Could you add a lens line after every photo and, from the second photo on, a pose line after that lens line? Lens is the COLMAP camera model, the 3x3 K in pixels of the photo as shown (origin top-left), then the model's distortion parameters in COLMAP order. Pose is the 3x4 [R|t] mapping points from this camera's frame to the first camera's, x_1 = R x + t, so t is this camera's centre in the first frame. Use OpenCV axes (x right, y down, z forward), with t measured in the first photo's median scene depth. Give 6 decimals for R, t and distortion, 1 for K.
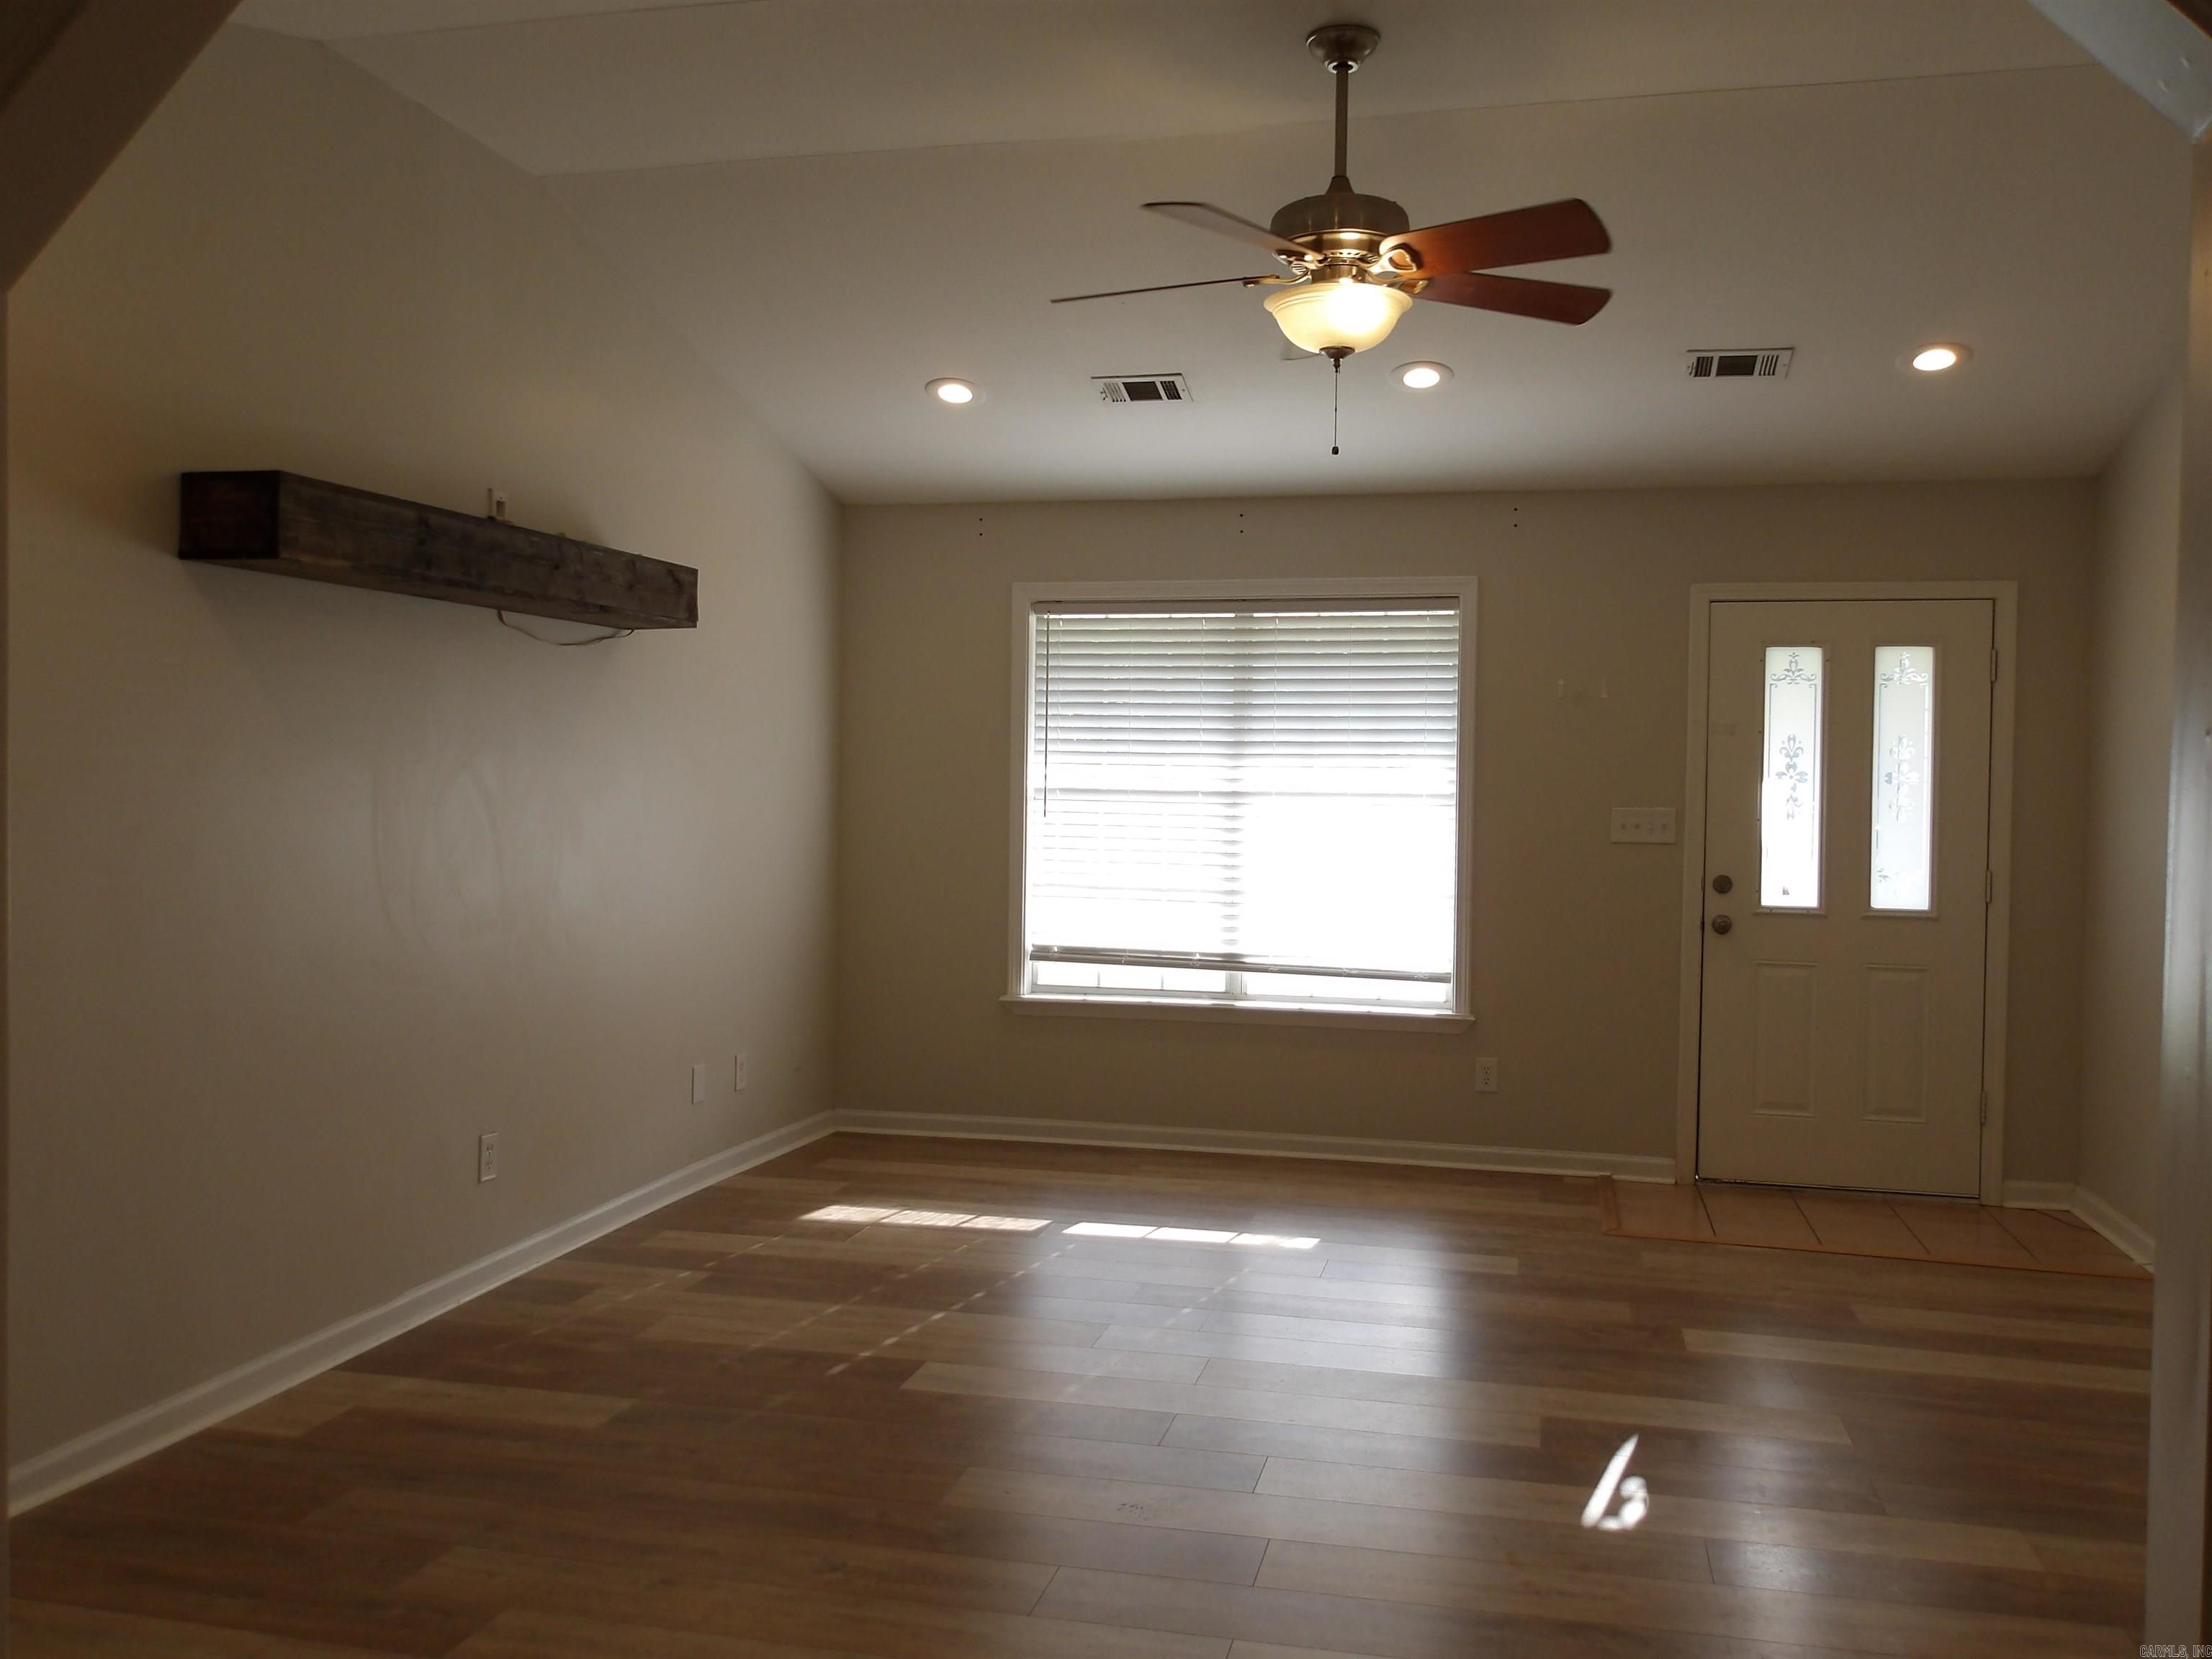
lens RADIAL K [[1821.1, 0, 1106.0], [0, 1821.1, 829.5], [0, 0, 1]] dist [0.000038, -0.000582]
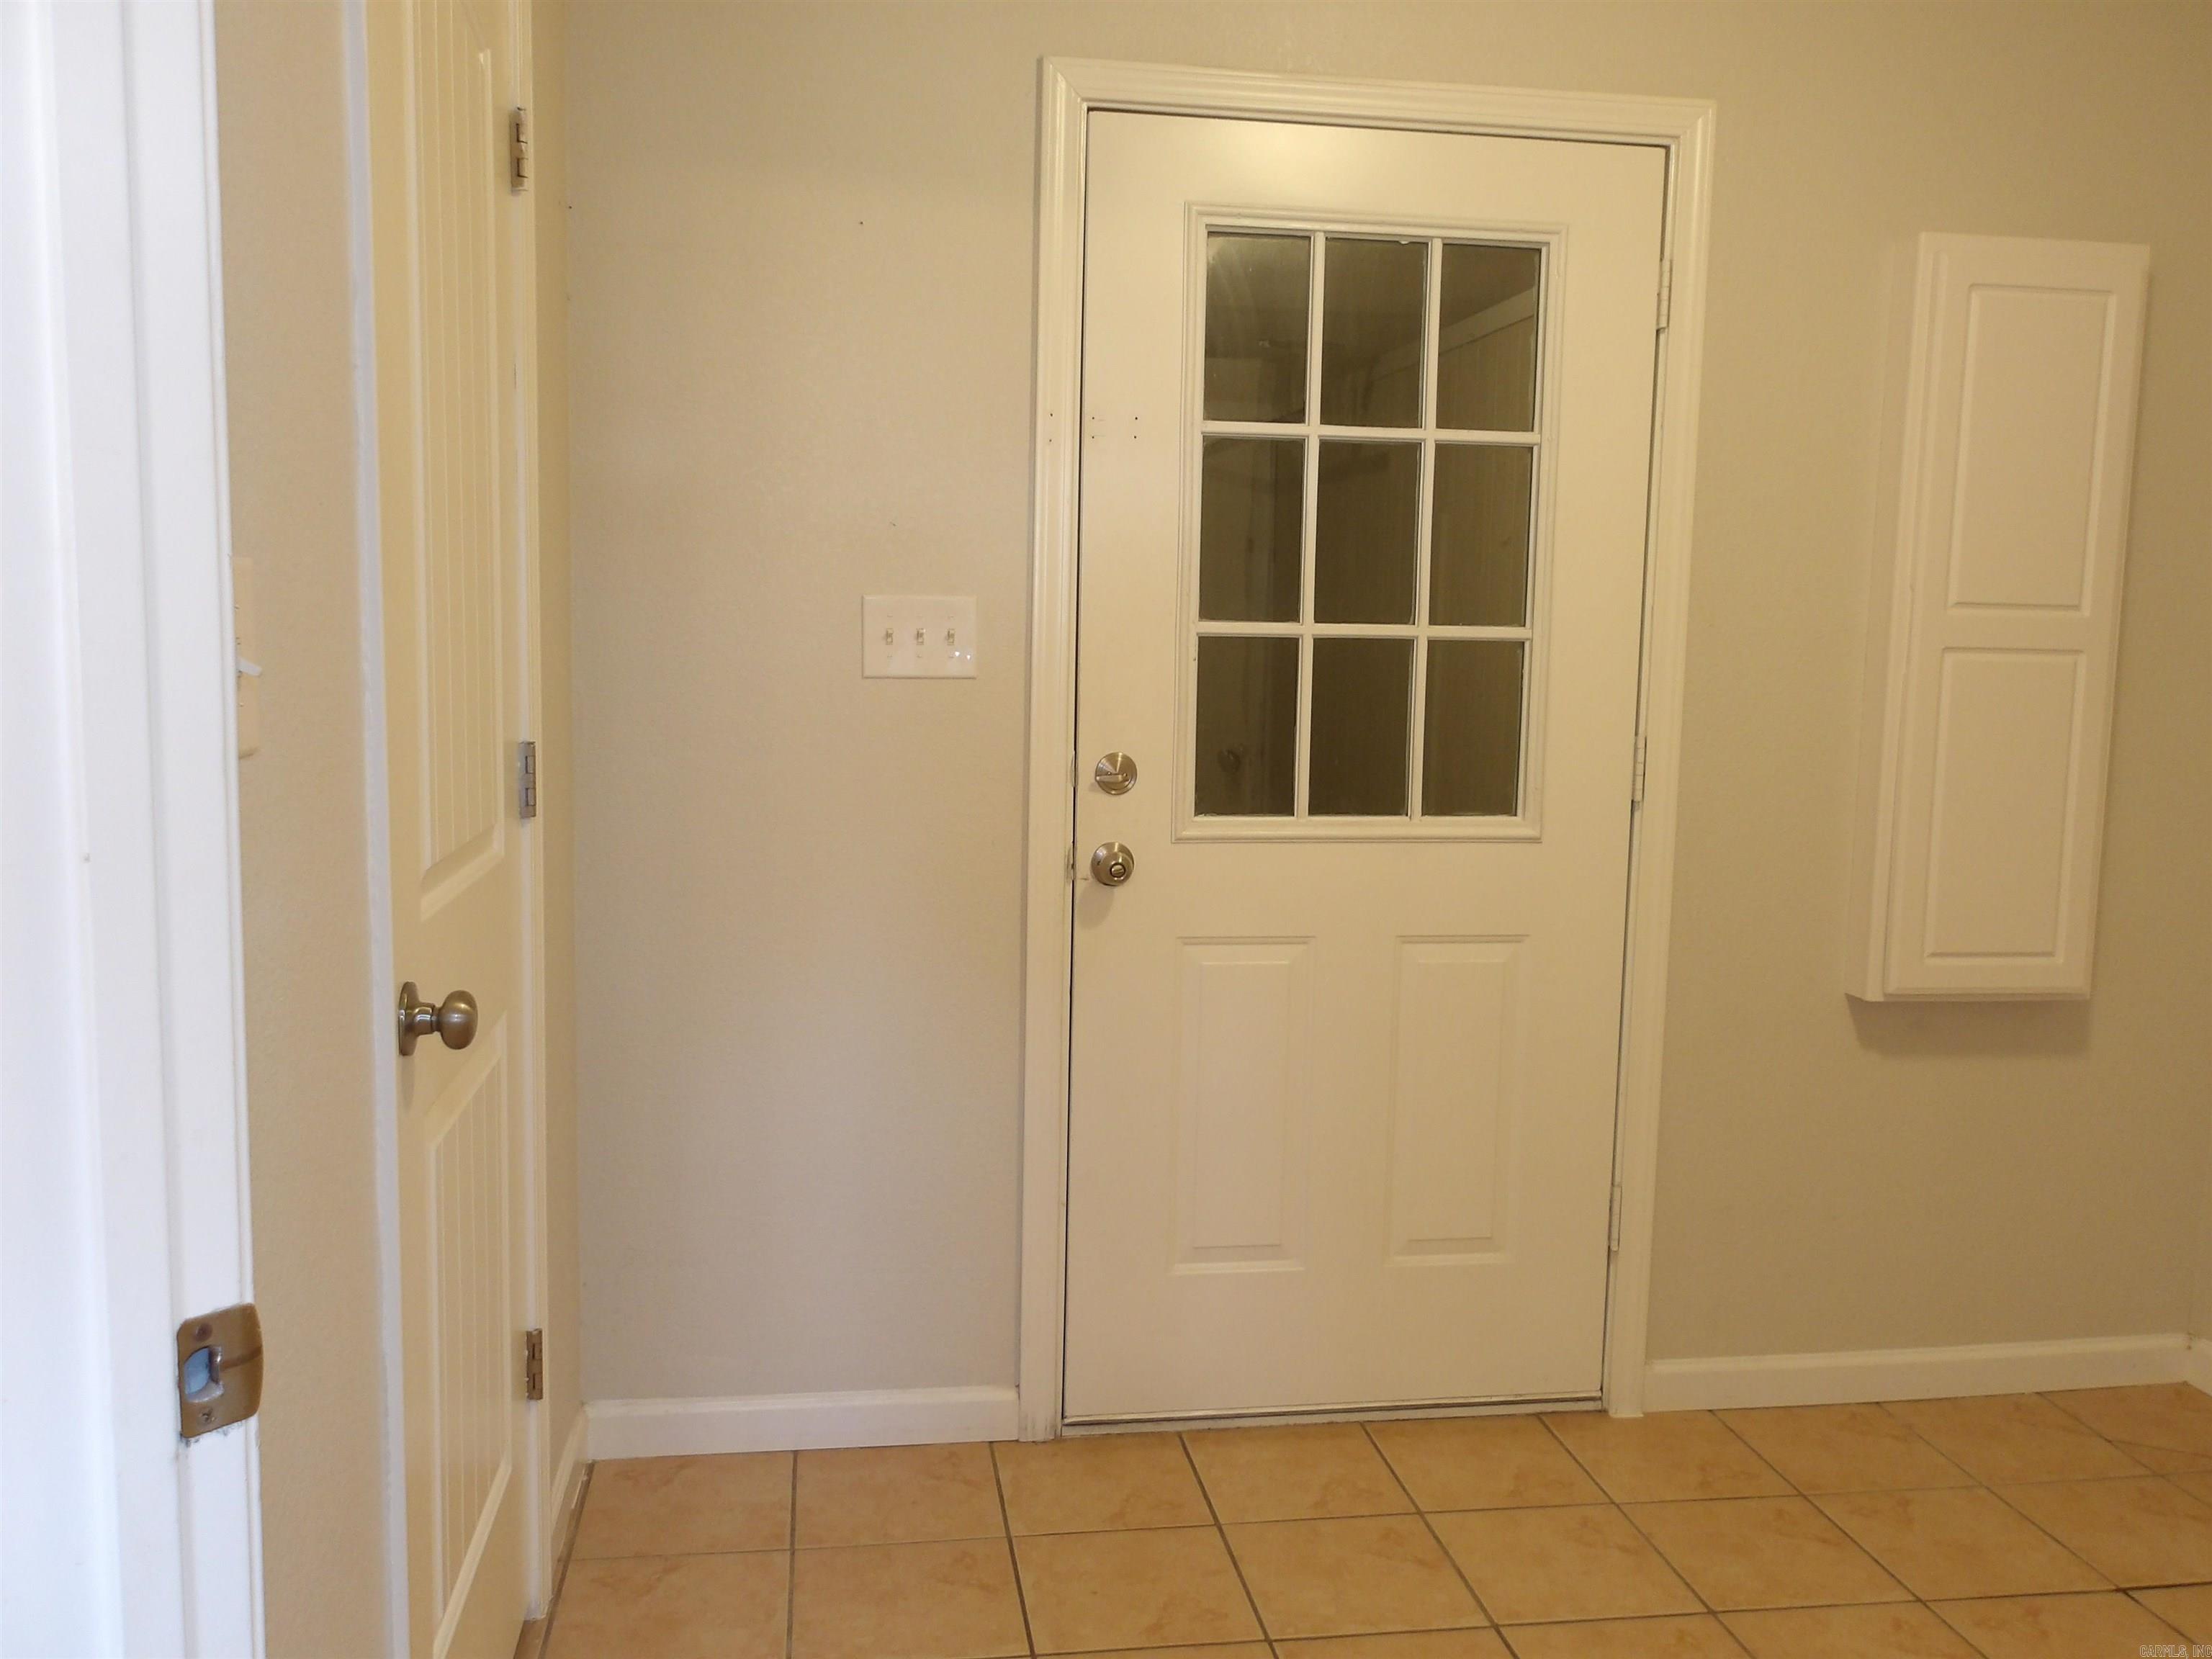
lens RADIAL K [[1821.1, 0, 1106.0], [0, 1821.1, 829.5], [0, 0, 1]] dist [0.000038, -0.000582]
pose [[0.922853, -0.045382, 0.382468, 0.171262], [0.000401, 0.993147, 0.116875, -0.007883], [-0.385151, -0.107705, 0.916547, 0.605471]]
